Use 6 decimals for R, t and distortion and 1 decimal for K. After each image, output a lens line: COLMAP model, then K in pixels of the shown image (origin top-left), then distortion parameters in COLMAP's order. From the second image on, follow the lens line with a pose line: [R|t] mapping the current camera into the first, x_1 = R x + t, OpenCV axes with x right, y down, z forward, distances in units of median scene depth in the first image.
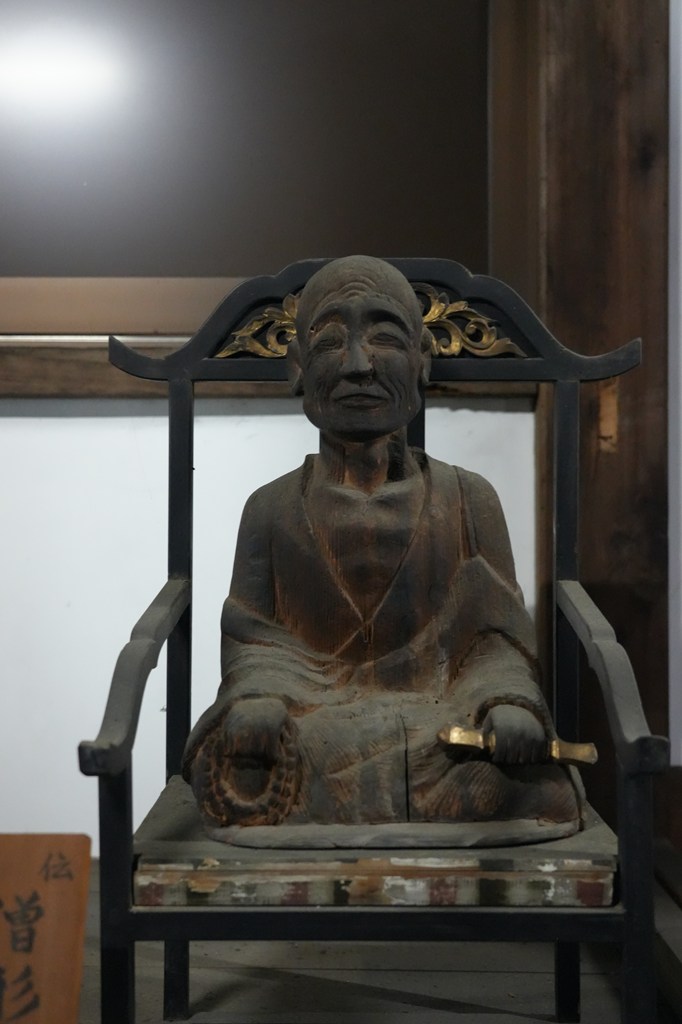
lens RADIAL K [[1302.1, 0, 341.0], [0, 1302.1, 512.0], [0, 0, 1]] dist [0.014715, 0.038968]
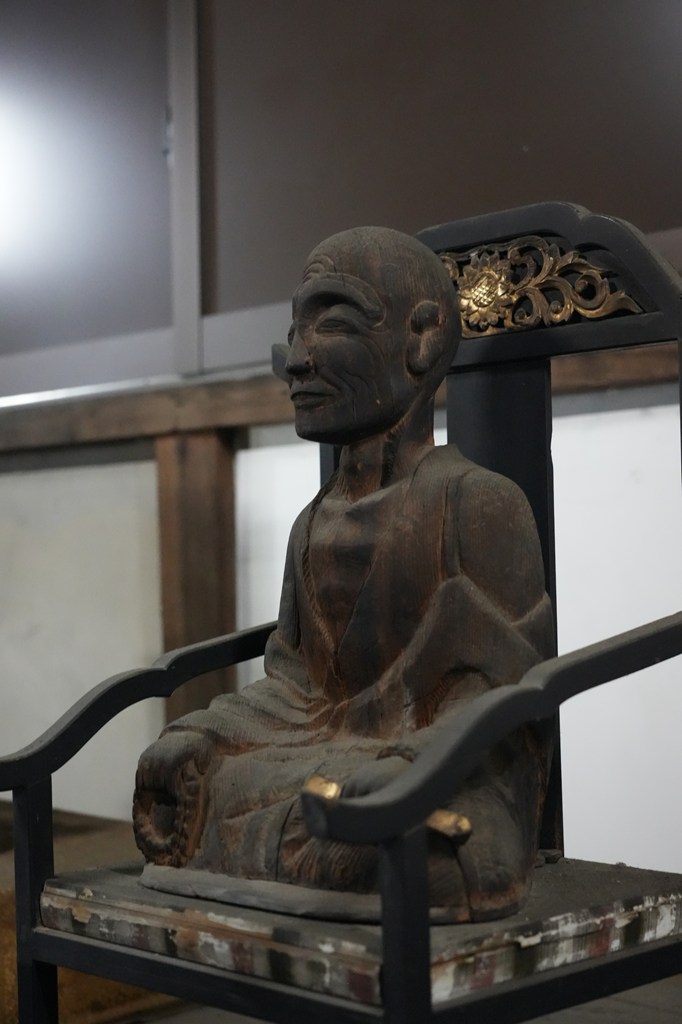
lens RADIAL K [[1706.2, 0, 341.0], [0, 1706.2, 512.0], [0, 0, 1]] dist [0.001870, -0.152071]
pose [[0.700538, -0.037273, -0.712641, 0.904847], [0.027671, 0.999303, -0.025065, 0.020702], [0.713078, -0.002161, 0.701081, 0.230522]]
